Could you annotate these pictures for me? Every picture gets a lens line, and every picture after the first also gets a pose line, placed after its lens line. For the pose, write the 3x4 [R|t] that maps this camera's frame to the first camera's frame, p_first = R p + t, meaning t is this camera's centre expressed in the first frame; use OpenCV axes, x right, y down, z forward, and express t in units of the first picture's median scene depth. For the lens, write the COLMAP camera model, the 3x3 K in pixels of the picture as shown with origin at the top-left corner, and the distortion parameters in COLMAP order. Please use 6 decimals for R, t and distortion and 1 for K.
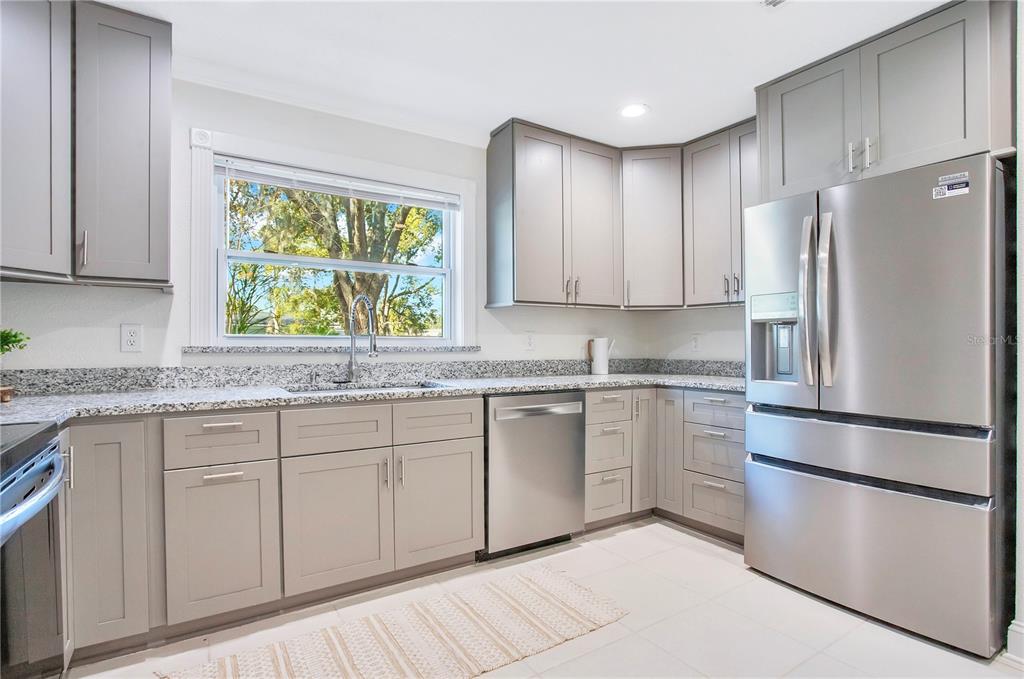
lens RADIAL K [[508.9, 0, 508.3], [0, 508.9, 347.4], [0, 0, 1]] dist [-0.062783, 0.017590]
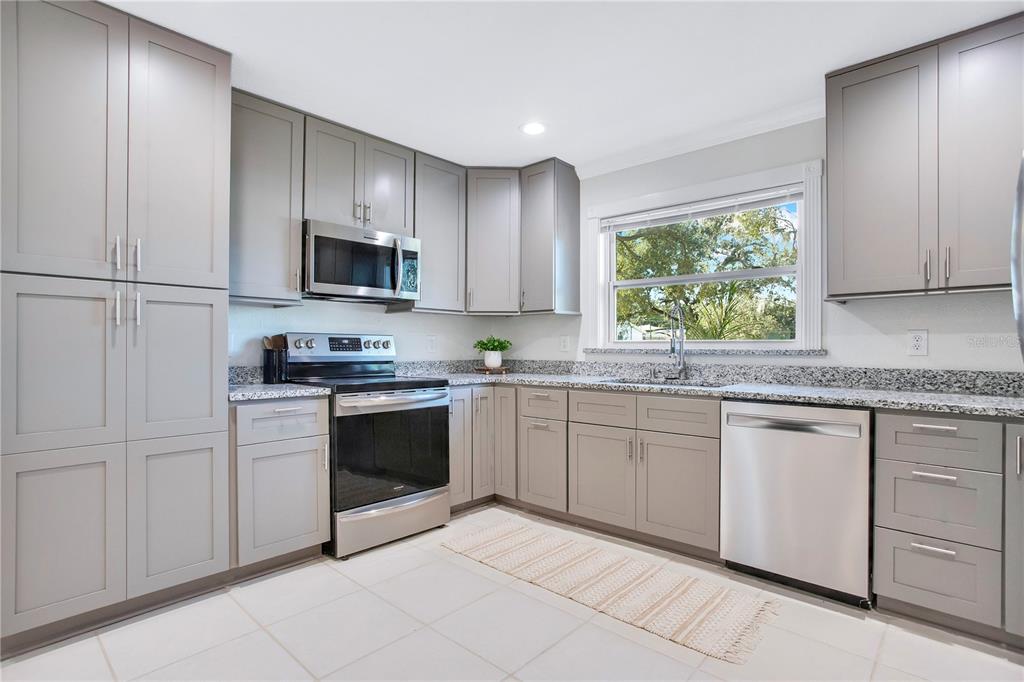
lens RADIAL K [[508.9, 0, 502.7], [0, 508.9, 350.8], [0, 0, 1]] dist [-0.062783, 0.017590]
pose [[0.231835, 0.007041, -0.972730, 0.774903], [-0.006960, 0.999960, 0.005579, -0.001558], [0.972730, 0.005477, 0.231875, 0.337870]]
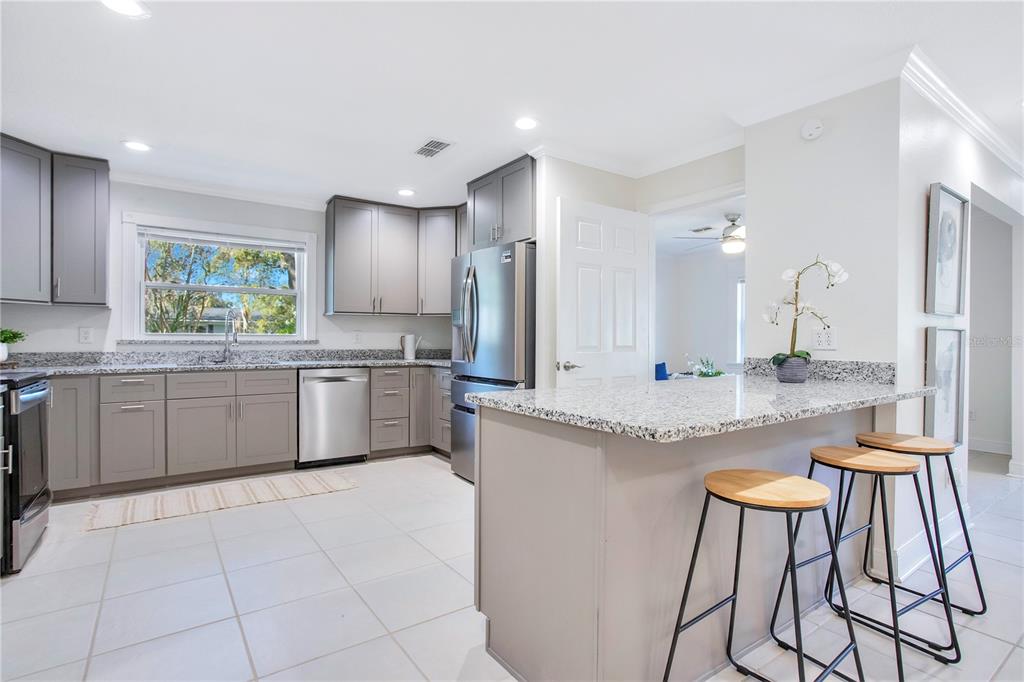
lens RADIAL K [[508.9, 0, 517.4], [0, 508.9, 338.4], [0, 0, 1]] dist [-0.062783, 0.017590]
pose [[0.998841, 0.000727, 0.048127, 0.583247], [-0.000271, 0.999955, -0.009476, 0.007462], [-0.048131, 0.009452, 0.998796, -0.689855]]
